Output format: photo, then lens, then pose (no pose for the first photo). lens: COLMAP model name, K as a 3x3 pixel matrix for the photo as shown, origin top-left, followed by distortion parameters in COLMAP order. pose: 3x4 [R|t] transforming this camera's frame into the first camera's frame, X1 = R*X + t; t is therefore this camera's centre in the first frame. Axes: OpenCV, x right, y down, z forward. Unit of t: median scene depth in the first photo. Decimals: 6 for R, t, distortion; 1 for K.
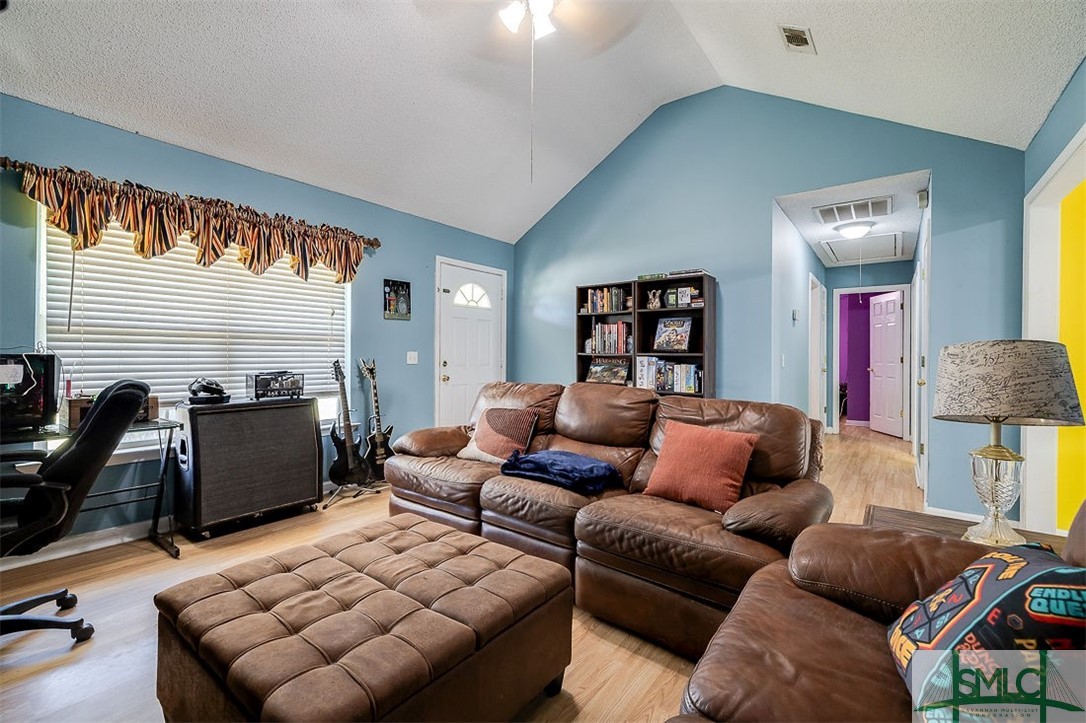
lens RADIAL K [[460.1, 0, 543.2], [0, 460.1, 351.3], [0, 0, 1]] dist [-0.000182, 0.000048]
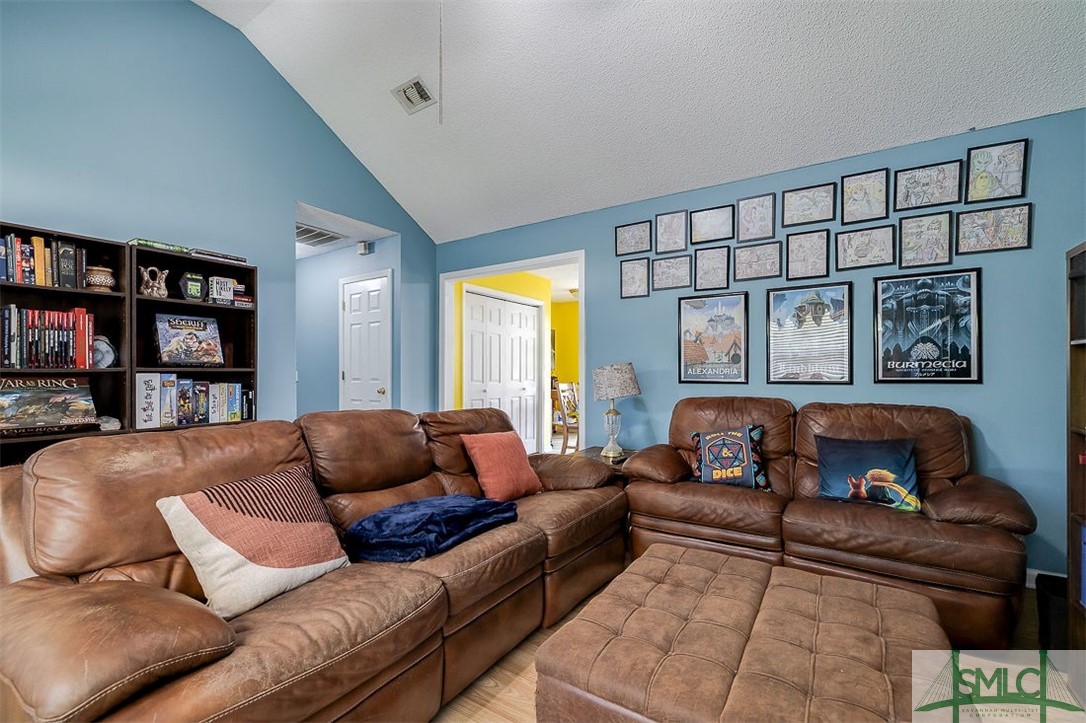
lens RADIAL K [[464.1, 0, 544.2], [0, 464.1, 373.5], [0, 0, 1]] dist [0.000321, 0.000110]
pose [[-0.074196, -0.009031, 0.997203, -0.445560], [-0.004877, 0.999950, 0.008693, 0.003830], [-0.997232, -0.004218, -0.074236, 0.533378]]
